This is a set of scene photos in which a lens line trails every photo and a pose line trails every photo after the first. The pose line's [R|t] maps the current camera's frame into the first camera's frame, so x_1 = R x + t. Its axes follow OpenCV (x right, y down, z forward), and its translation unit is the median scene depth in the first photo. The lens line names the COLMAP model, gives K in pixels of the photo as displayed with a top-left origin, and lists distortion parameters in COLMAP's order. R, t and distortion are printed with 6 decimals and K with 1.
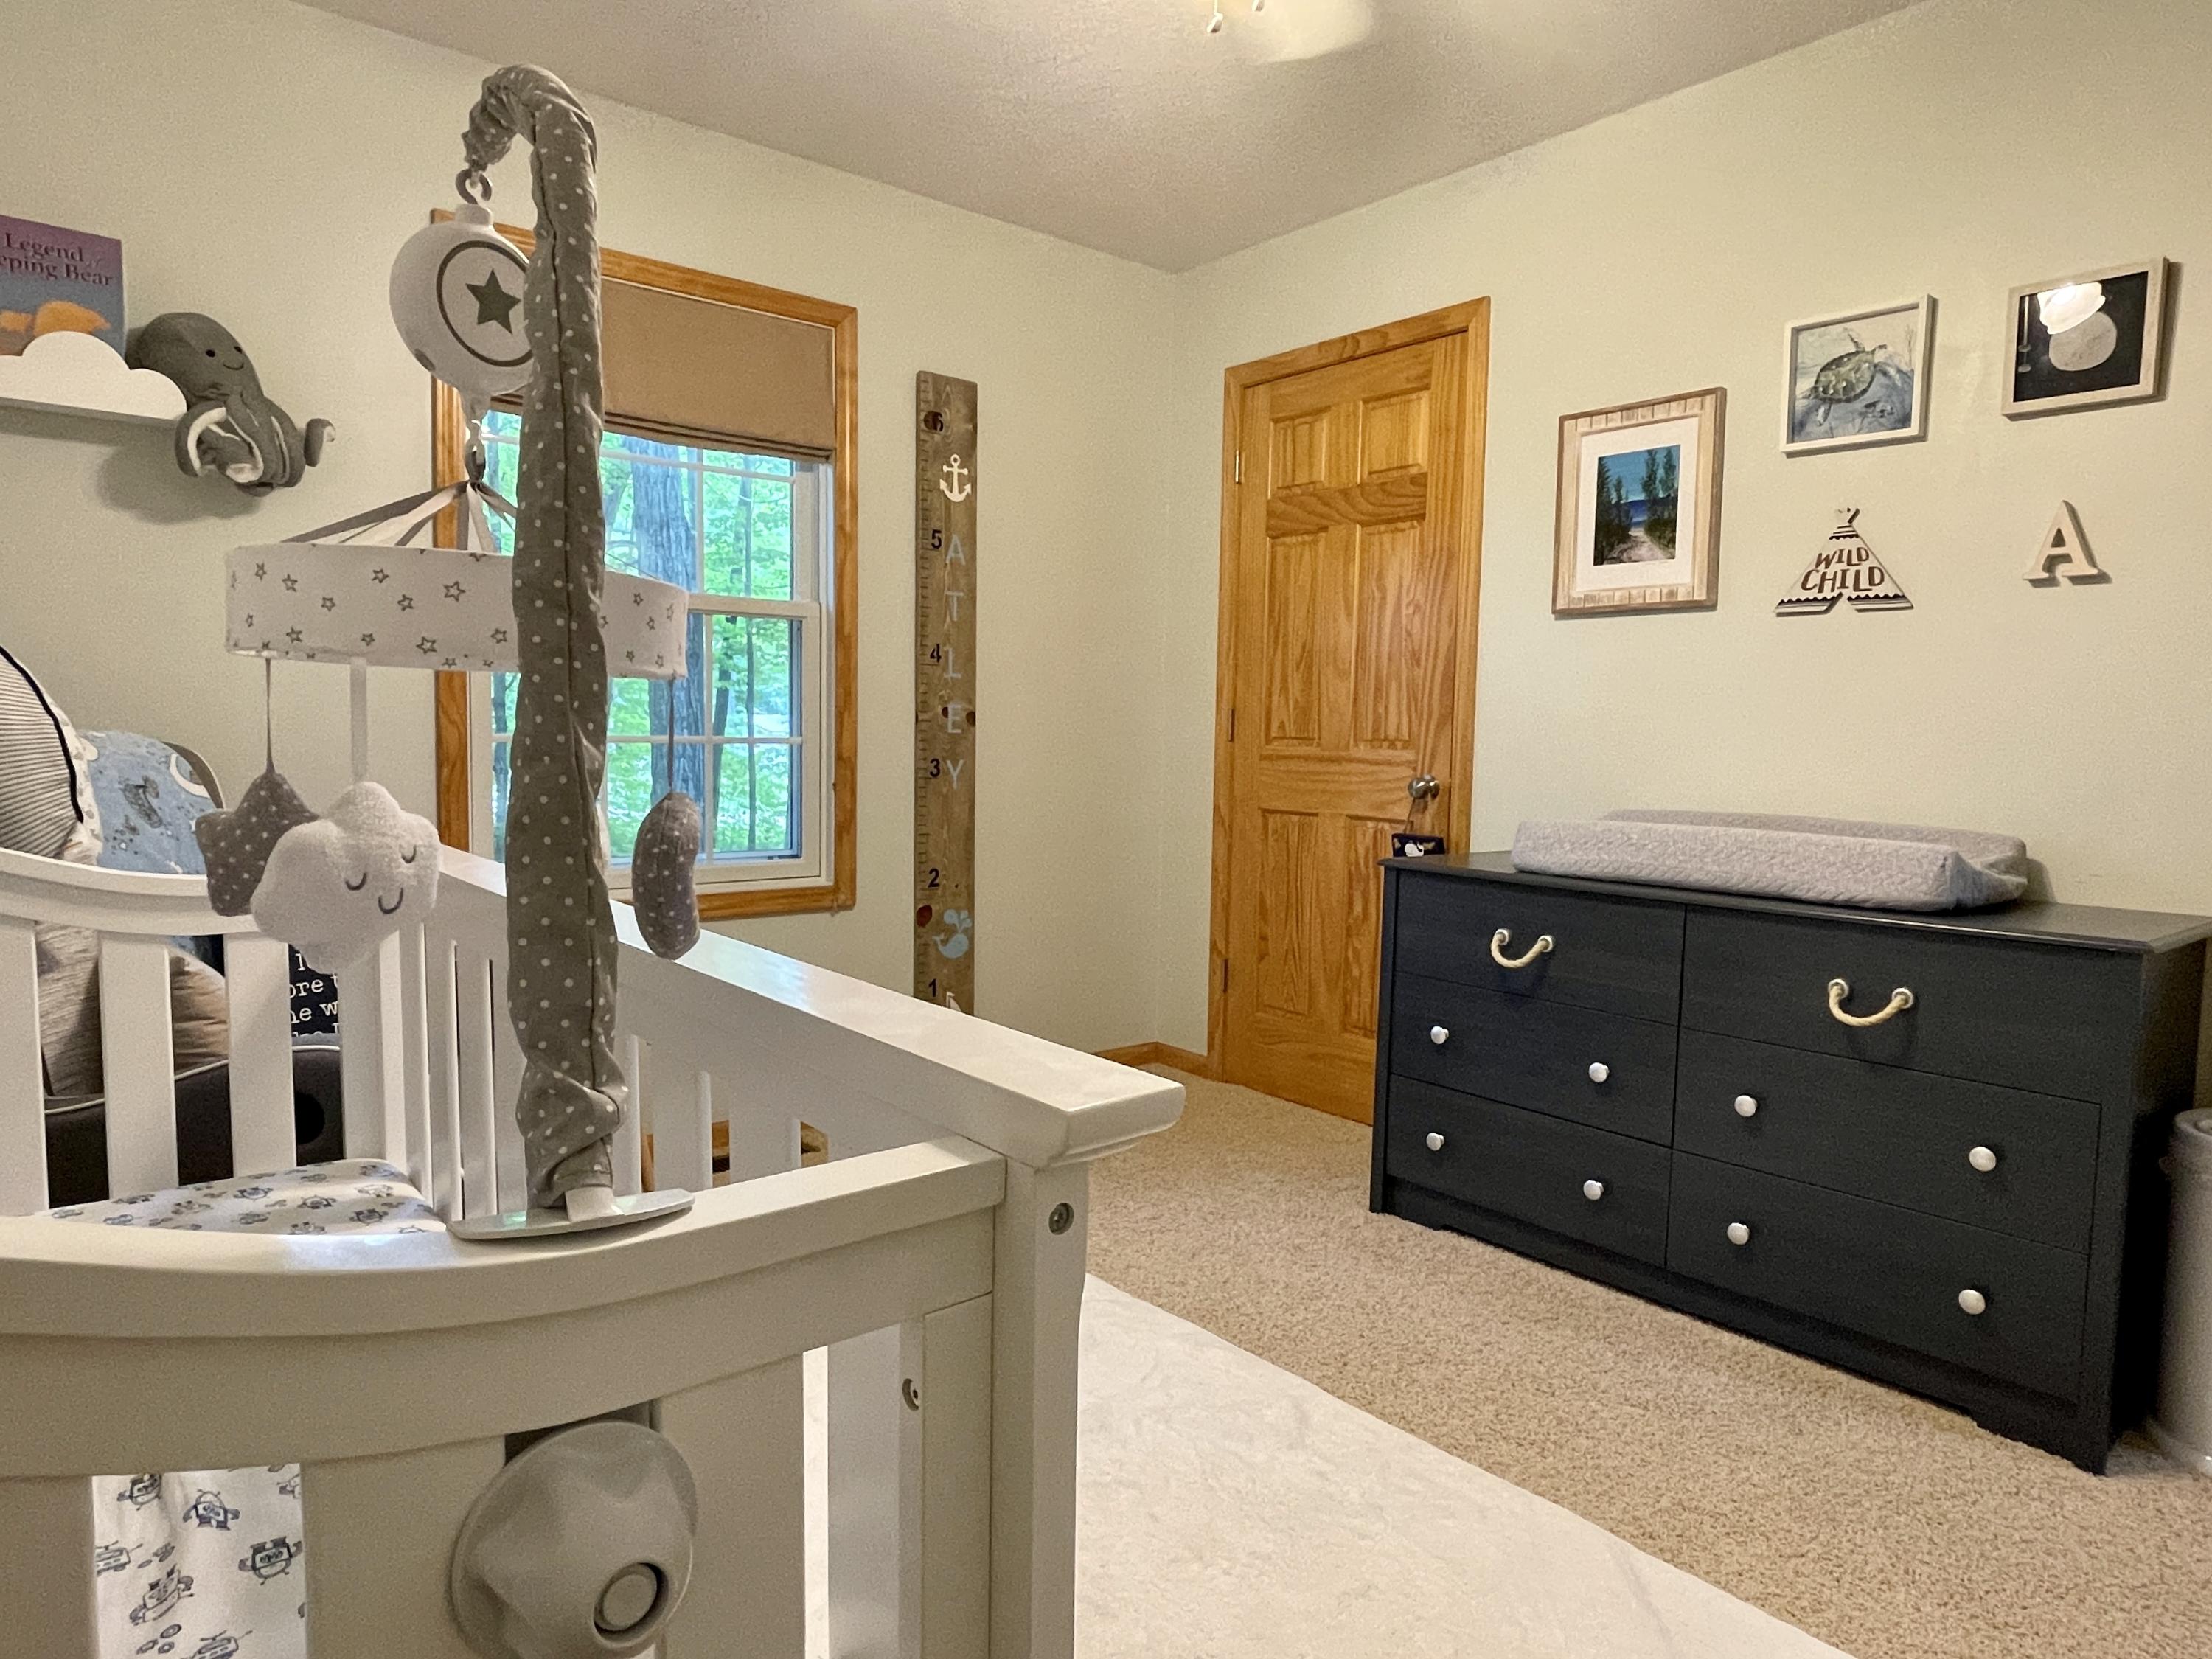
lens RADIAL K [[1318.3, 0, 1101.8], [0, 1318.3, 839.8], [0, 0, 1]] dist [-0.014249, 0.009818]
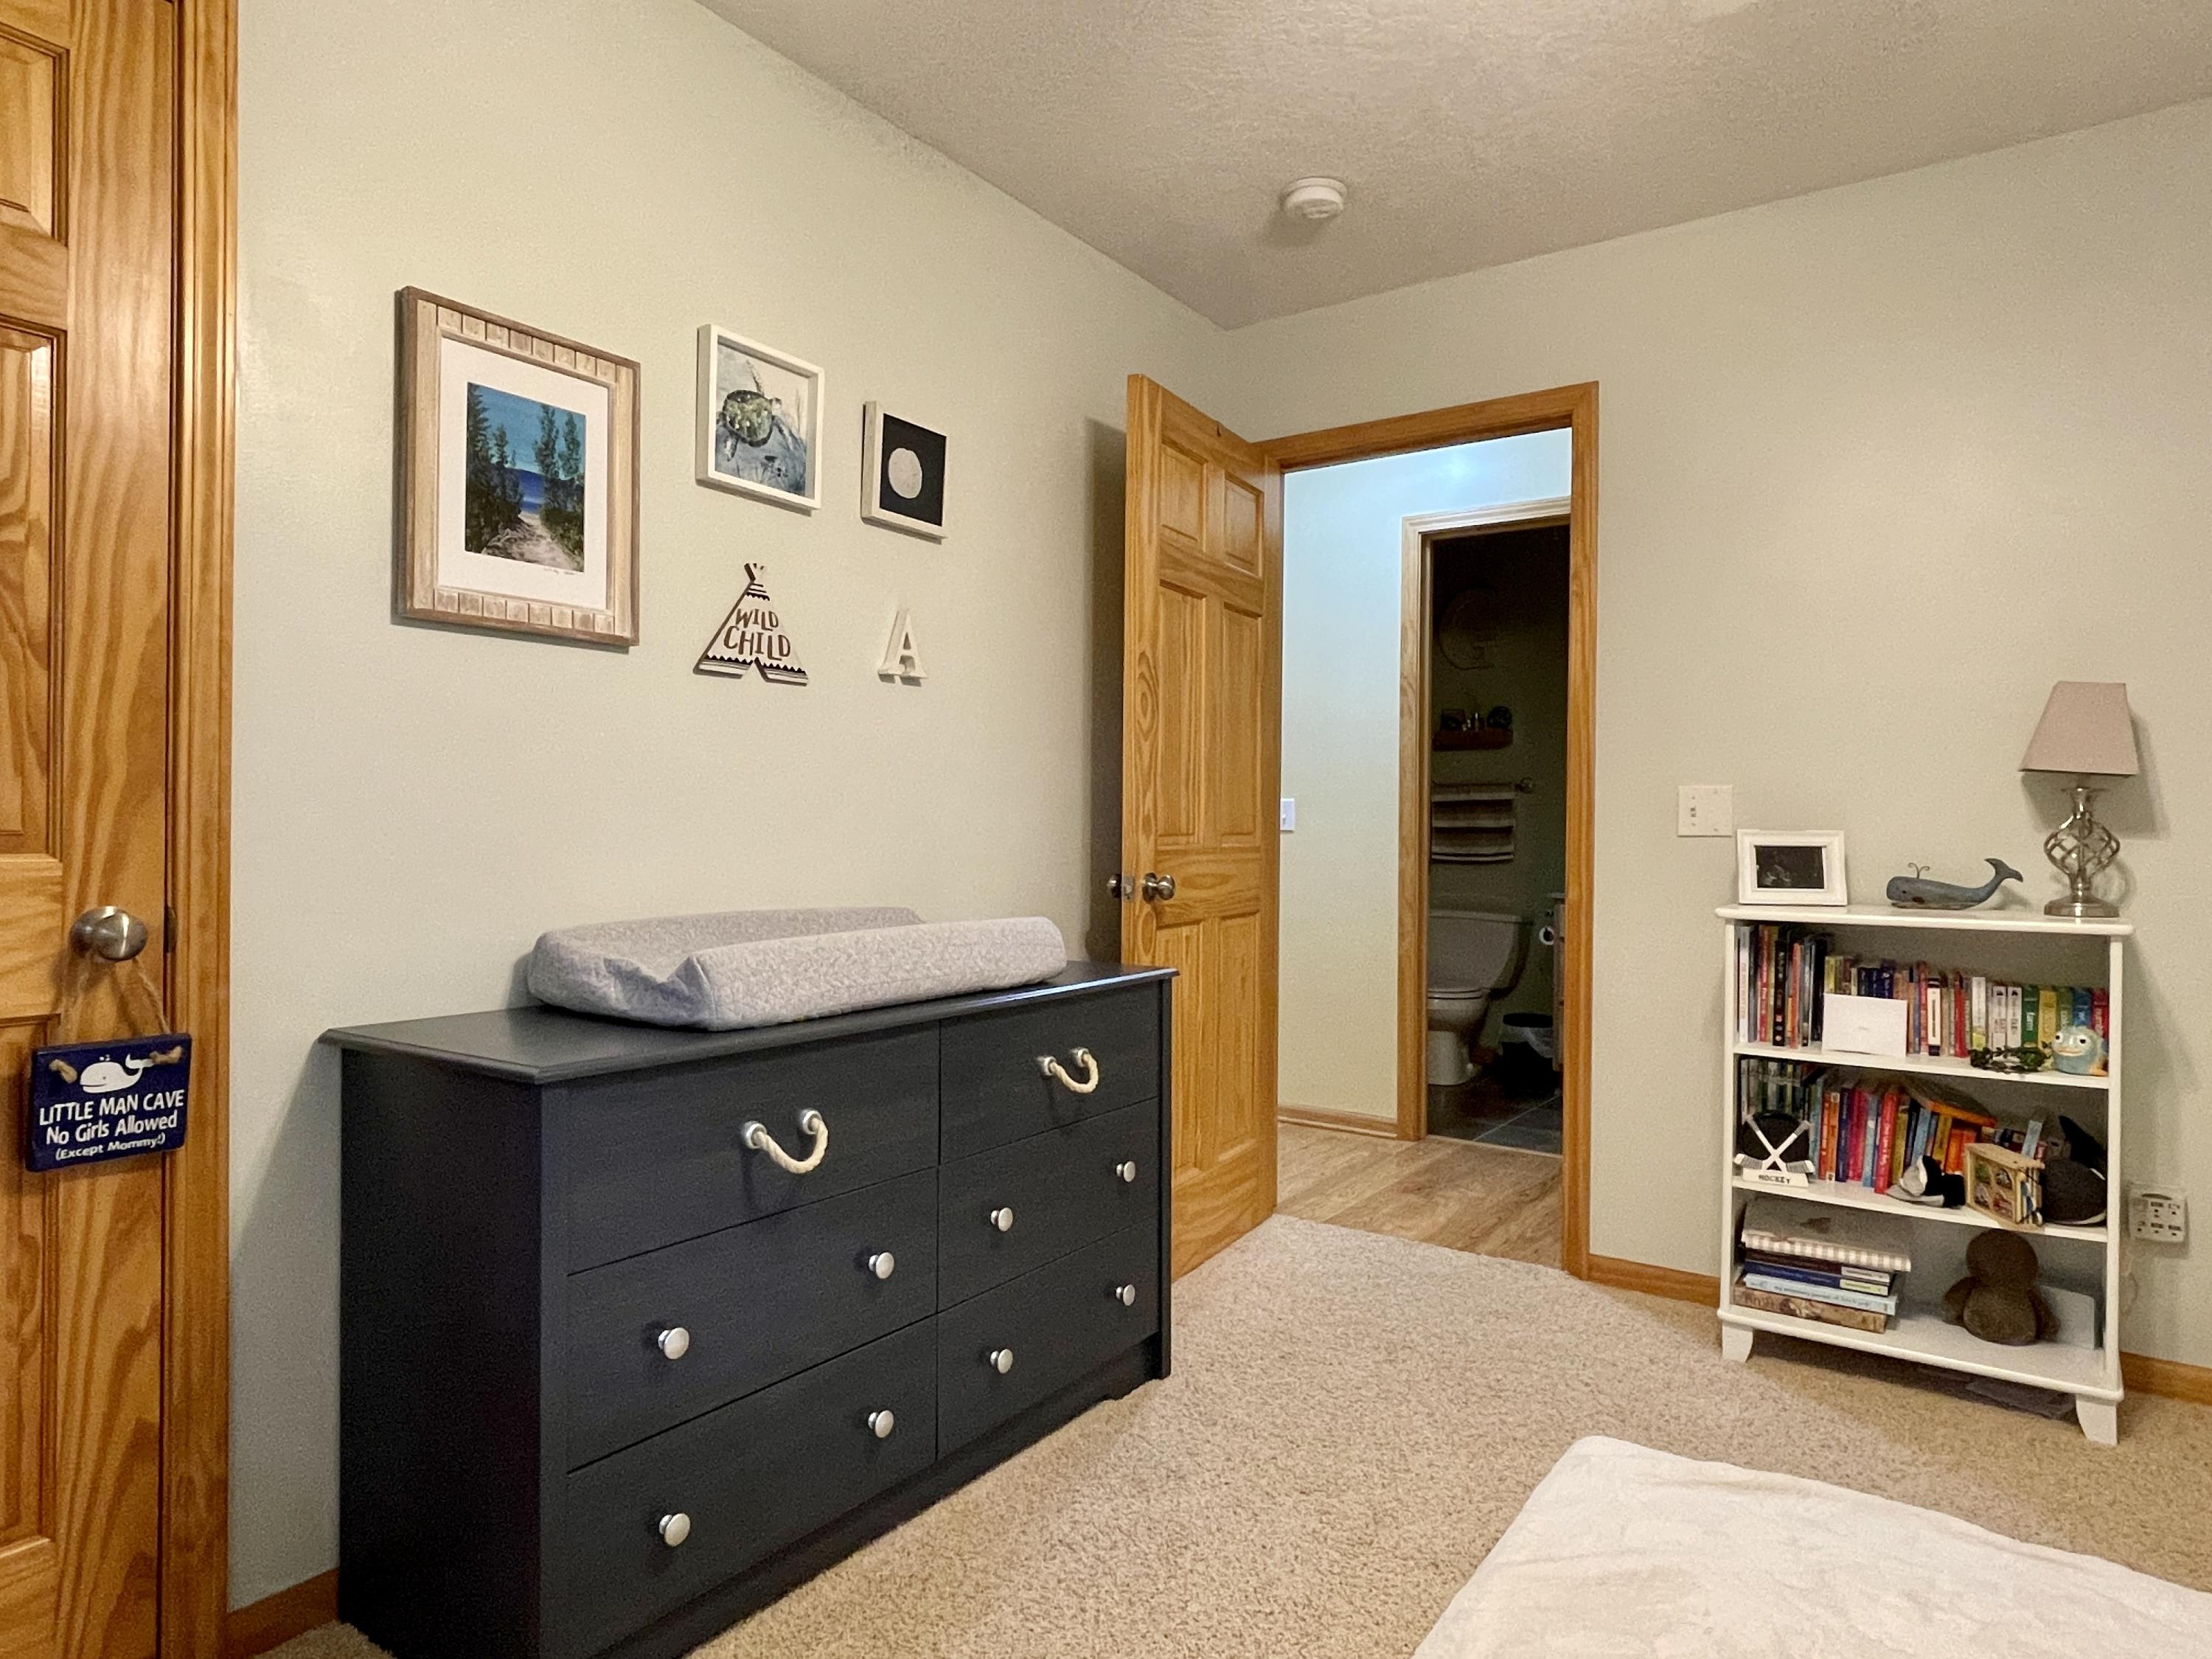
lens RADIAL K [[1318.3, 0, 1115.8], [0, 1318.3, 835.1], [0, 0, 1]] dist [-0.014249, 0.009818]
pose [[-0.249341, -0.019458, 0.968220, -0.336717], [0.074562, 0.996445, 0.039227, -0.079012], [-0.965541, 0.081973, -0.247004, 0.922709]]
